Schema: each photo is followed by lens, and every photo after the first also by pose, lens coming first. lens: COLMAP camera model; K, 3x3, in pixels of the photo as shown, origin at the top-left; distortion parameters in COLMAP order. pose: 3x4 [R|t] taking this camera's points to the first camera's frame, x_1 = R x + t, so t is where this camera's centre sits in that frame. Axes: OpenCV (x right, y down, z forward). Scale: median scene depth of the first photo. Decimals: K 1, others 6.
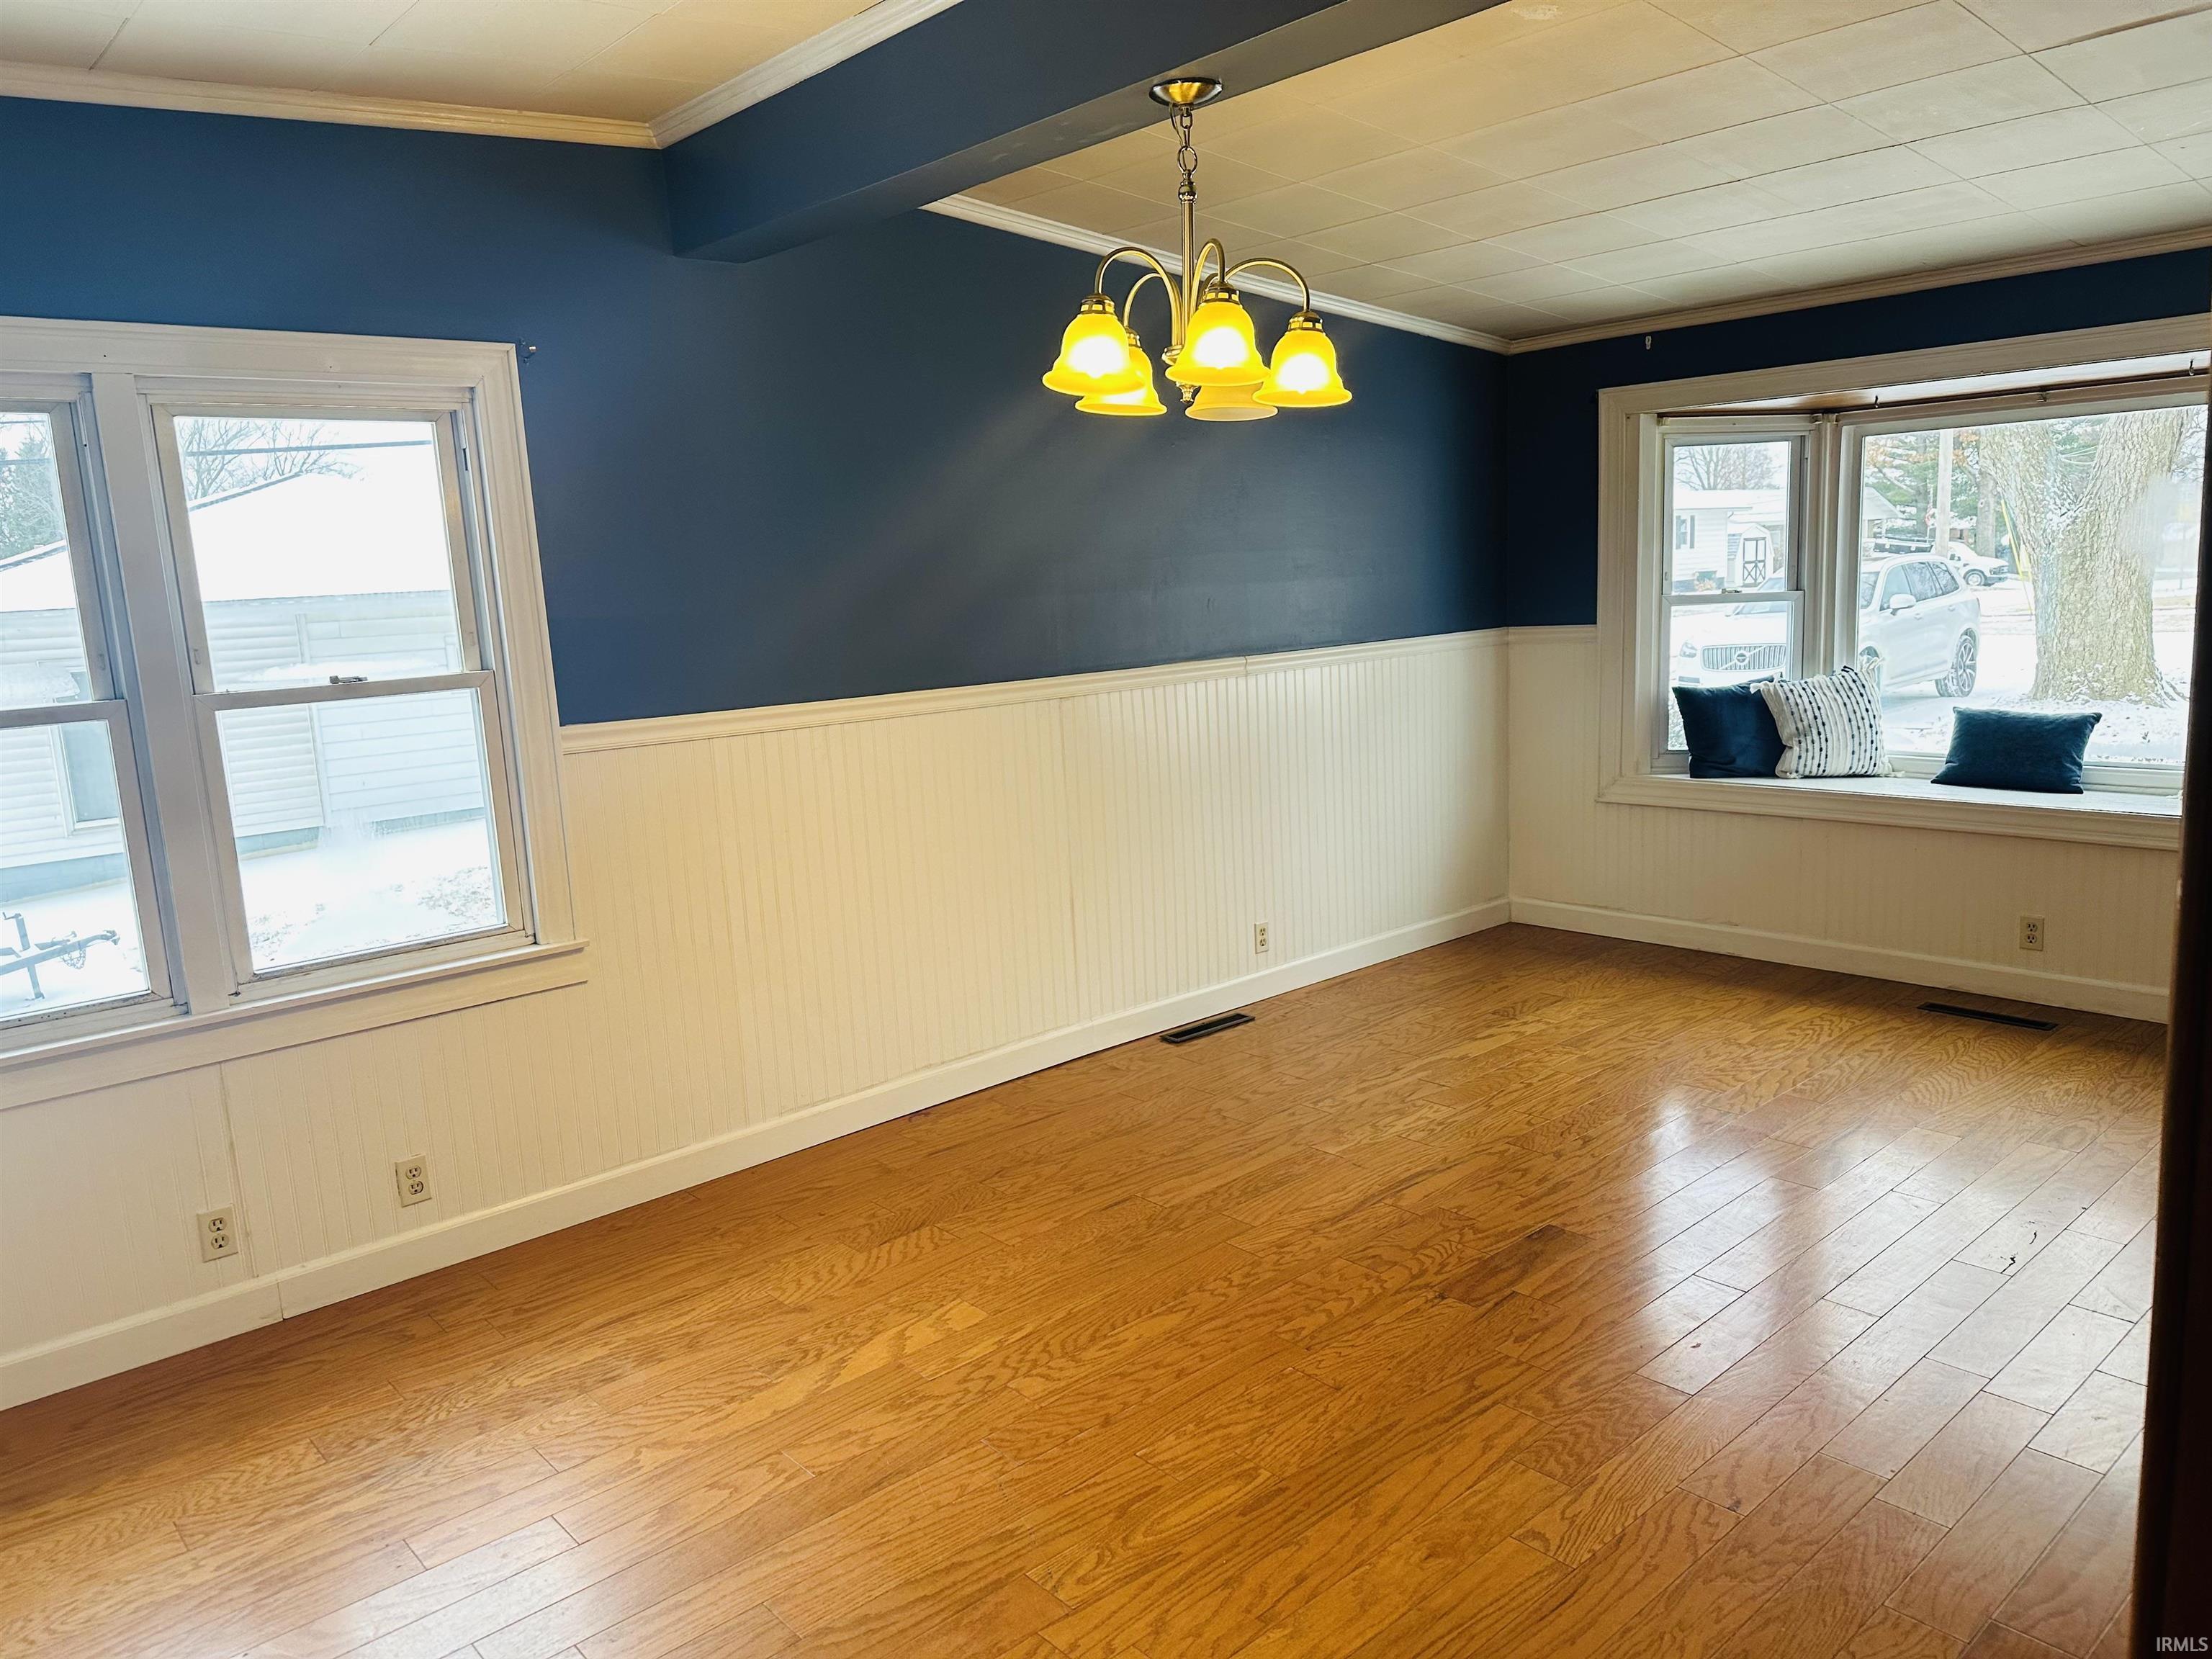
lens RADIAL K [[1532.1, 0, 1106.3], [0, 1532.1, 834.2], [0, 0, 1]] dist [0.066922, -0.072388]
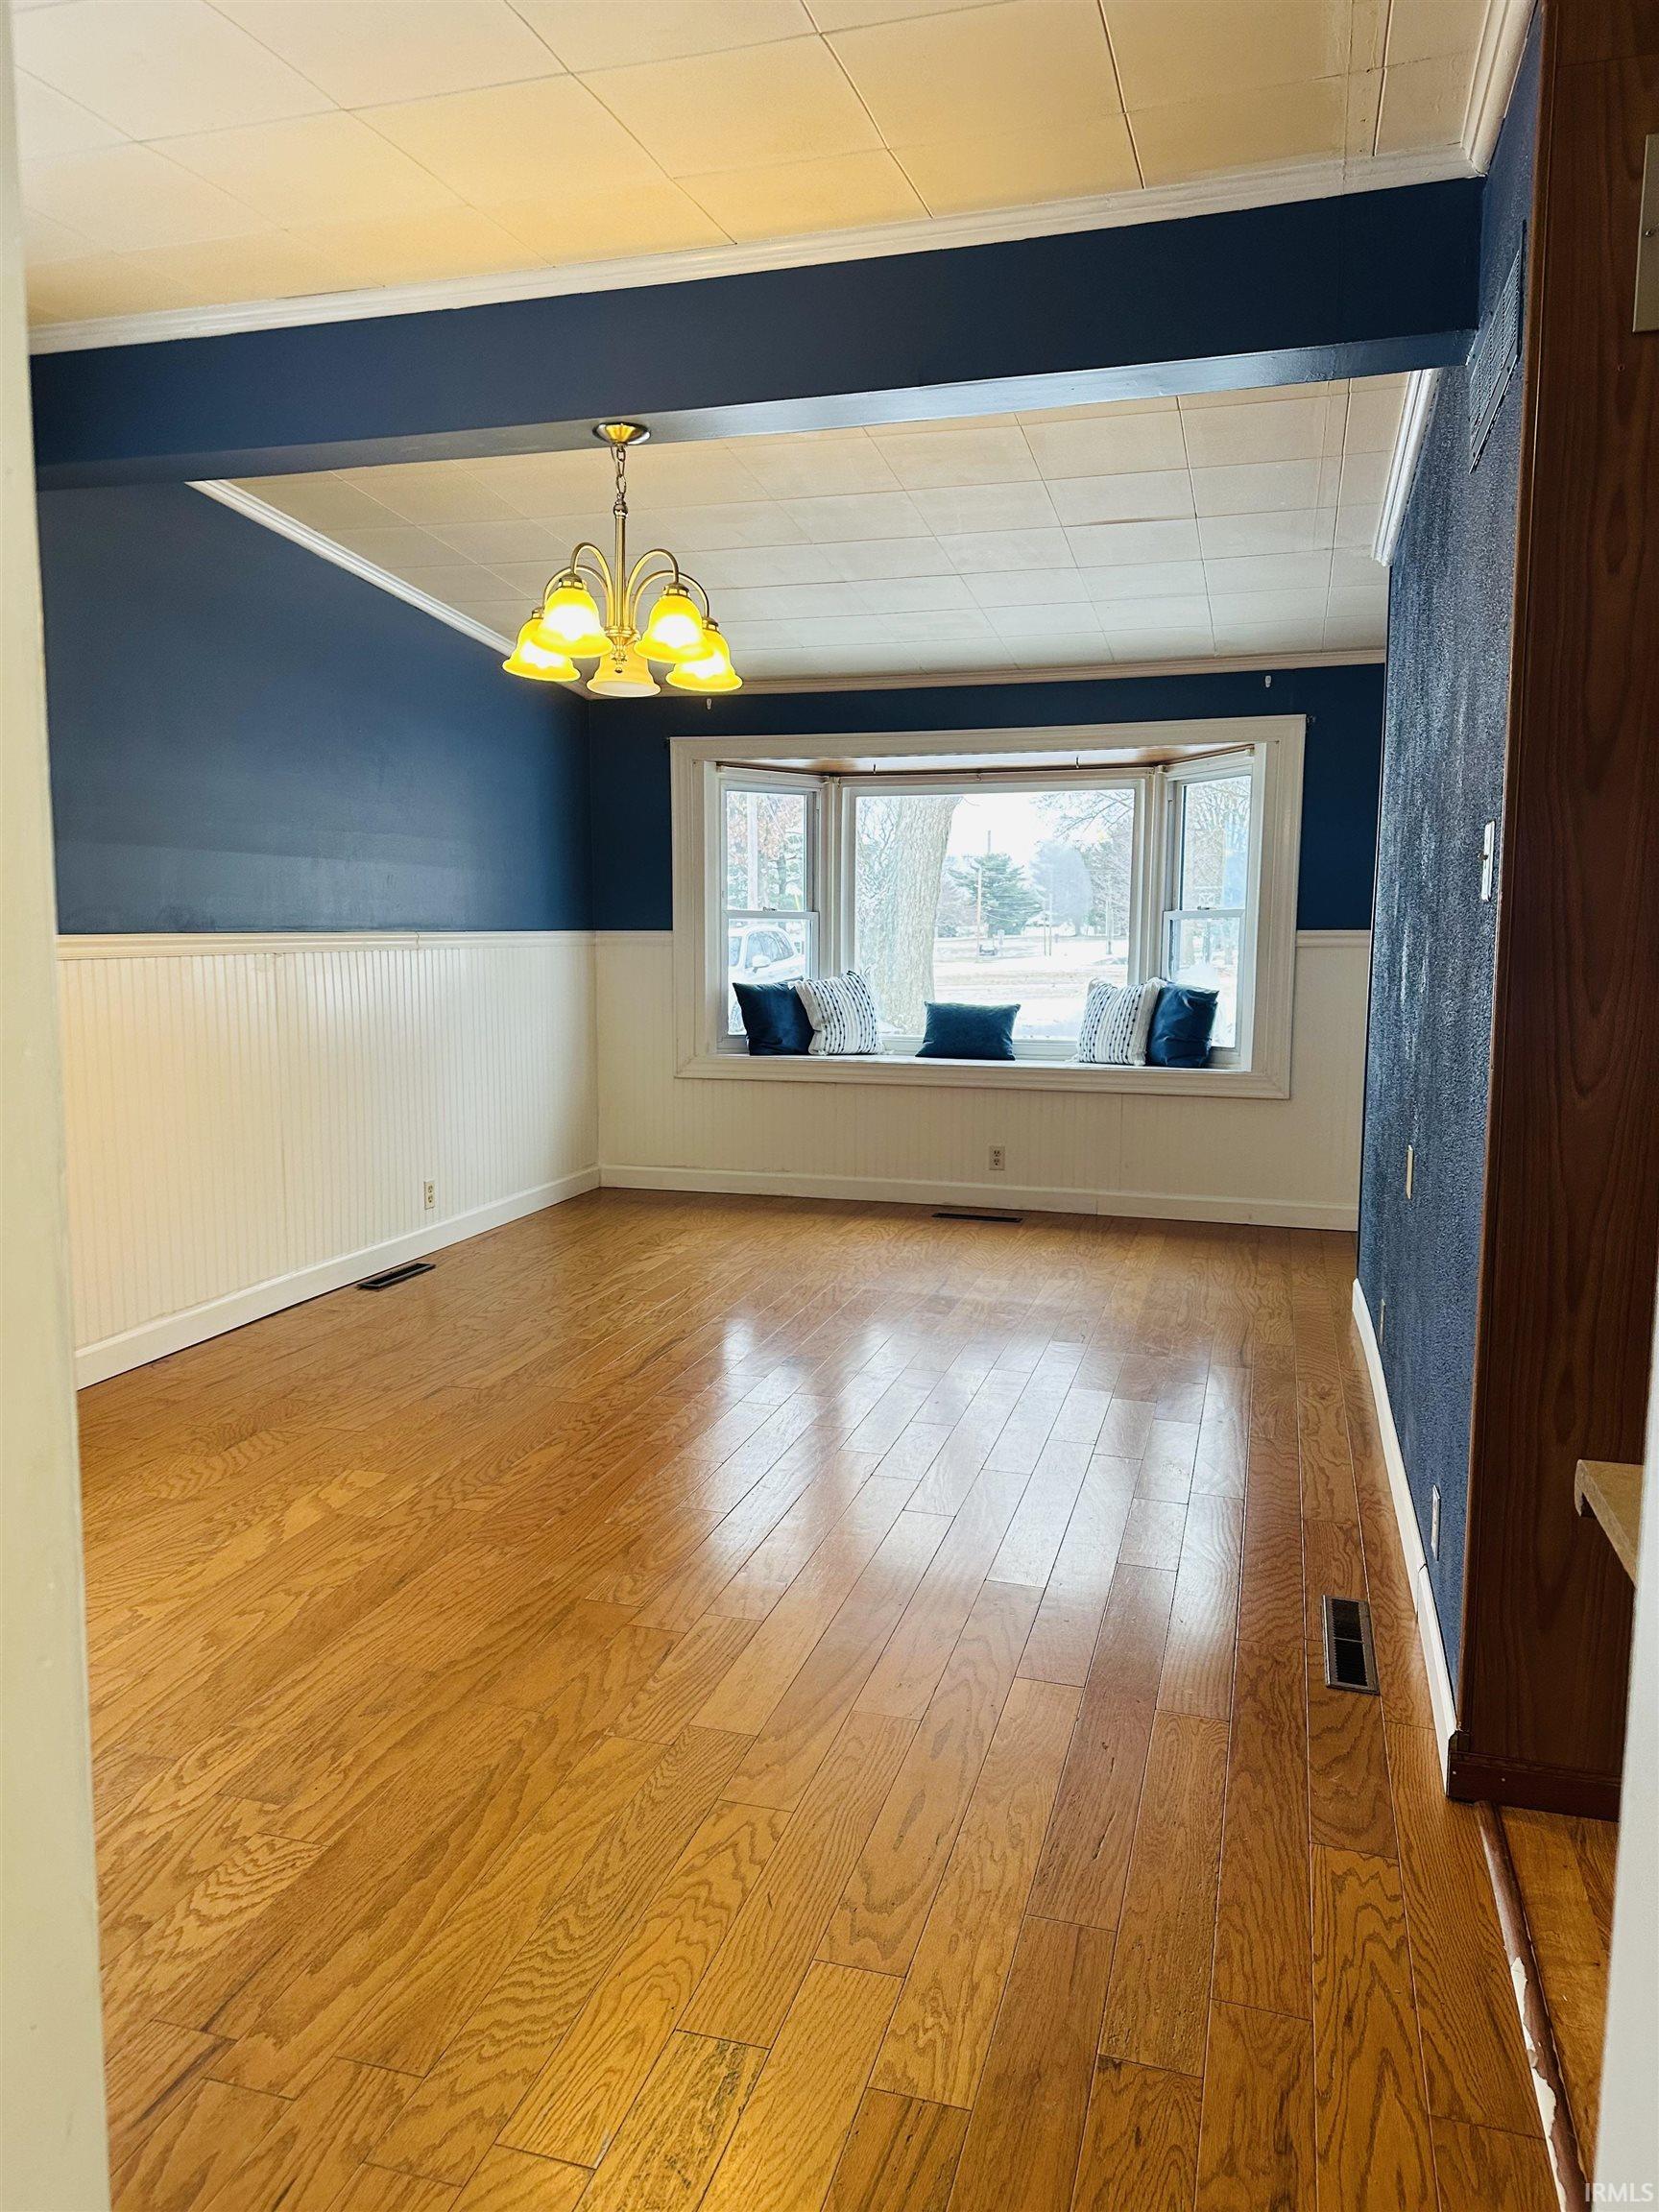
lens RADIAL K [[1532.1, 0, 832.4], [0, 1532.1, 1107.7], [0, 0, 1]] dist [0.066922, -0.072388]
pose [[0.841925, -0.011744, 0.539466, -0.245558], [0.046227, 0.997657, -0.050427, 0.075205], [-0.537610, 0.067394, 0.840496, -0.067409]]
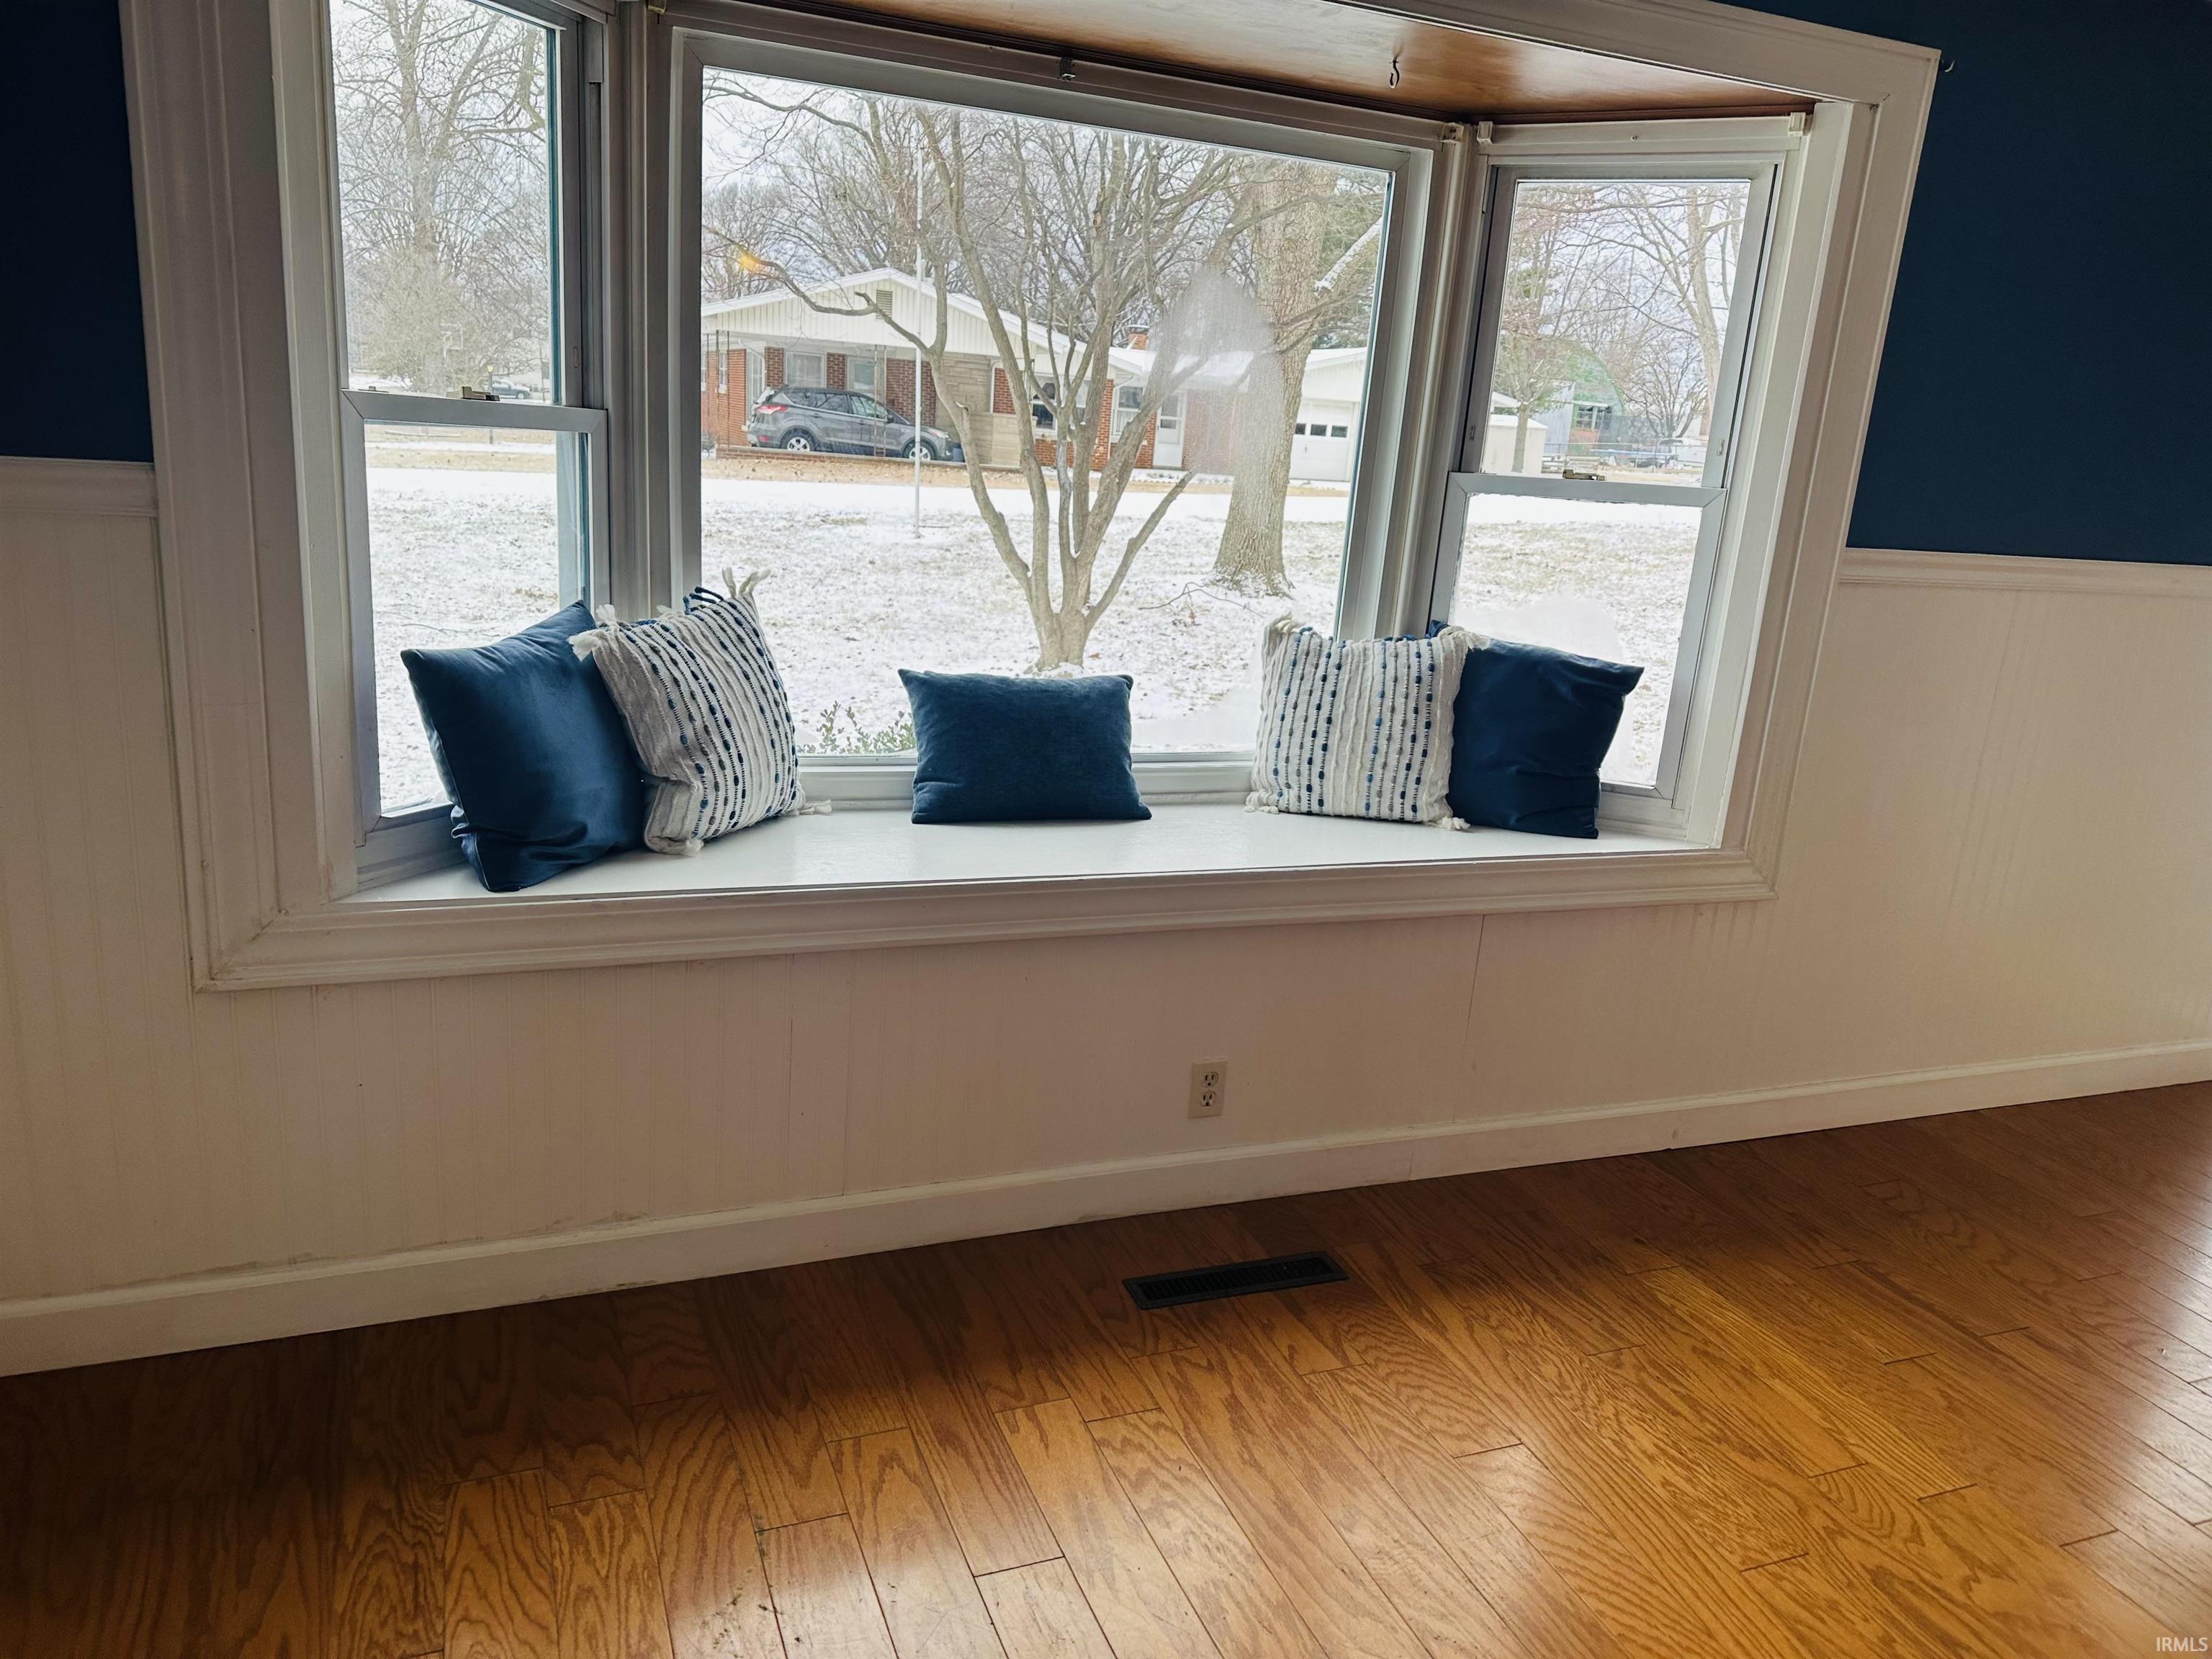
lens RADIAL K [[1532.1, 0, 1113.3], [0, 1532.1, 815.6], [0, 0, 1]] dist [0.066922, -0.072388]
pose [[0.325545, -0.169117, 0.930279, 0.082003], [0.066012, 0.985539, 0.156062, -0.112911], [-0.943219, 0.010604, 0.332001, 0.787256]]
